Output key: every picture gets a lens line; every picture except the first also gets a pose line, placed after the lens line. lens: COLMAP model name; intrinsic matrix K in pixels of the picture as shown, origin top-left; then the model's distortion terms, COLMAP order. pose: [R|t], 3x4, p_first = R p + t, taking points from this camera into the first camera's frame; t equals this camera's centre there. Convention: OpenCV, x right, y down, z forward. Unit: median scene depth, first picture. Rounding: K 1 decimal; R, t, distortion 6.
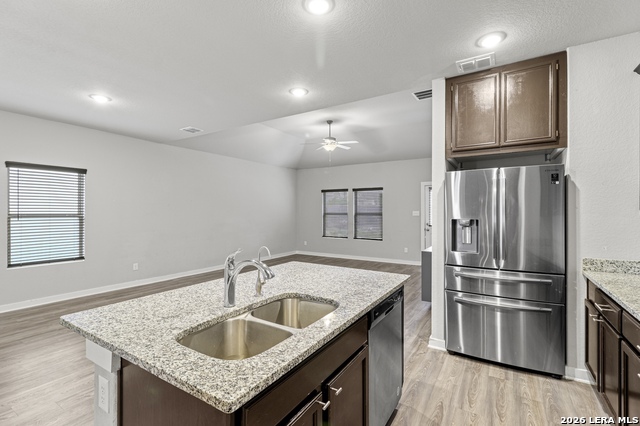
lens RADIAL K [[297.2, 0, 320.0], [0, 297.2, 213.0], [0, 0, 1]] dist [0.000227, 0.000015]
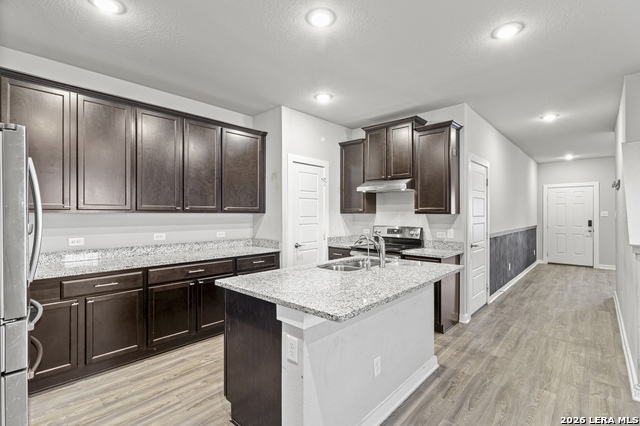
lens RADIAL K [[297.2, 0, 320.0], [0, 297.2, 213.0], [0, 0, 1]] dist [0.000227, 0.000015]
pose [[-0.982910, -0.001561, 0.184082, -0.056376], [-0.002257, 0.999991, -0.003567, 0.002771], [-0.184075, -0.003922, -0.982904, 0.581763]]
